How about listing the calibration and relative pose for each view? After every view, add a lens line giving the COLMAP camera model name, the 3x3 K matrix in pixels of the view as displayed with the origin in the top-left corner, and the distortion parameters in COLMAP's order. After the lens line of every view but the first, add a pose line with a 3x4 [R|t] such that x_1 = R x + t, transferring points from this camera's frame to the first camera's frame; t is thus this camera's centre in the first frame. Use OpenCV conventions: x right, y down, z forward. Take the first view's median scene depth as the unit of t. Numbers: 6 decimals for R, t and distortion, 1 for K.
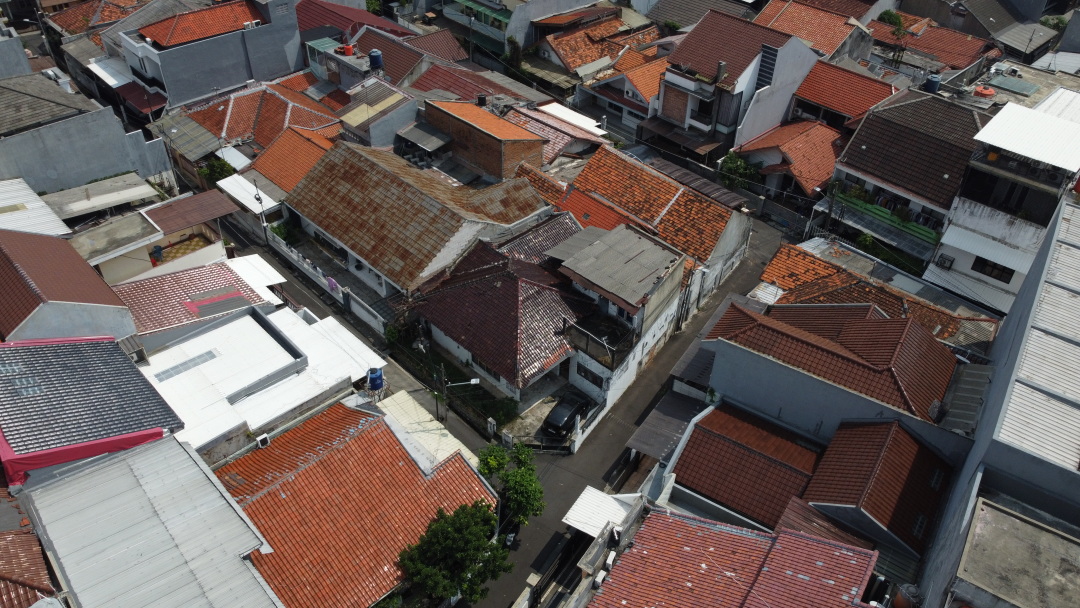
lens RADIAL K [[804.4, 0, 536.6], [0, 804.4, 305.7], [0, 0, 1]] dist [0.001709, 0.000014]
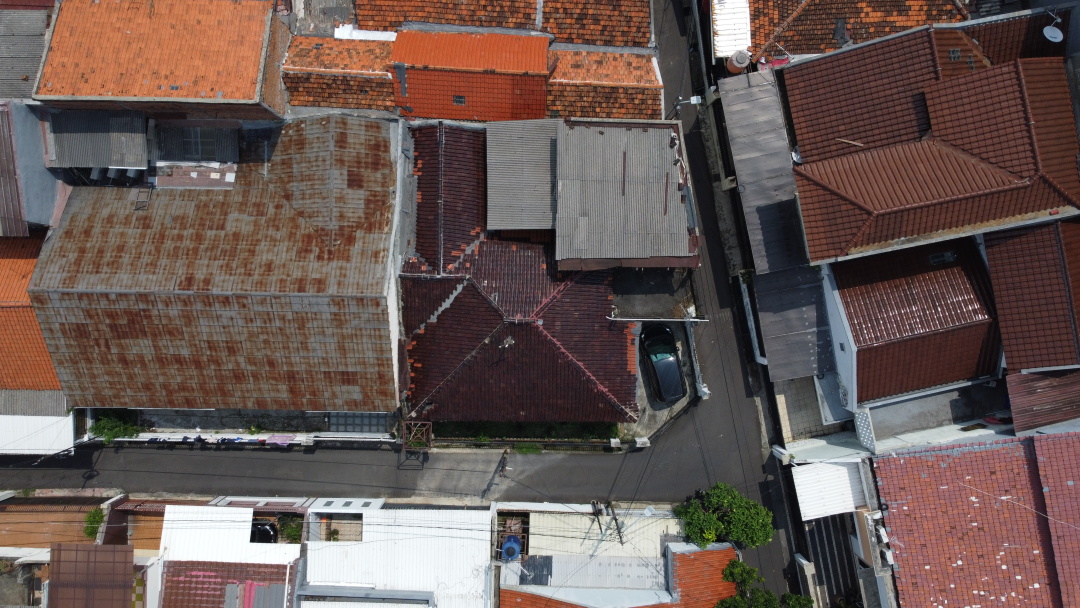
lens RADIAL K [[804.4, 0, 539.9], [0, 804.4, 312.5], [0, 0, 1]] dist [0.001709, 0.000014]
pose [[0.709913, -0.703816, -0.025798, 0.006353], [0.451158, 0.426329, 0.784028, -0.509552], [-0.540814, -0.568231, 0.620189, 0.493240]]
